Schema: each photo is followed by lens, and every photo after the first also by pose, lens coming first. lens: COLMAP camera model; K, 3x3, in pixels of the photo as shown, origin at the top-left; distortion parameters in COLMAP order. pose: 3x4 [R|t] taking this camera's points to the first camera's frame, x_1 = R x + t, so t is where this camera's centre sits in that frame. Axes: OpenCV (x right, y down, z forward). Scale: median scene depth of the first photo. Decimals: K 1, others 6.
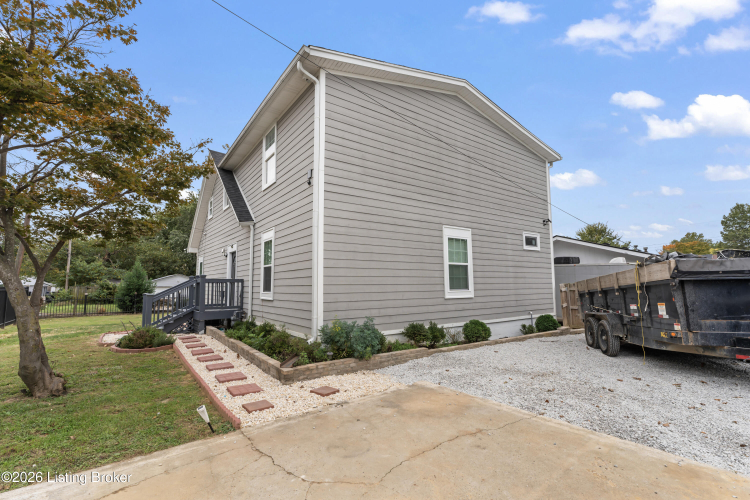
lens RADIAL K [[334.6, 0, 379.6], [0, 334.6, 252.8], [0, 0, 1]] dist [-0.001636, 0.000191]
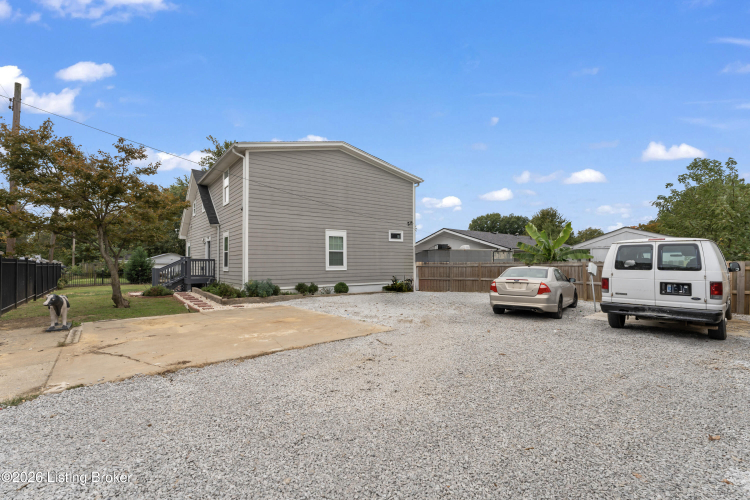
lens RADIAL K [[334.6, 0, 379.6], [0, 334.6, 252.8], [0, 0, 1]] dist [-0.001636, 0.000191]
pose [[0.999835, 0.002947, 0.017909, 0.422012], [-0.004127, 0.997796, 0.066224, -0.072345], [-0.017675, -0.066287, 0.997644, -0.729342]]
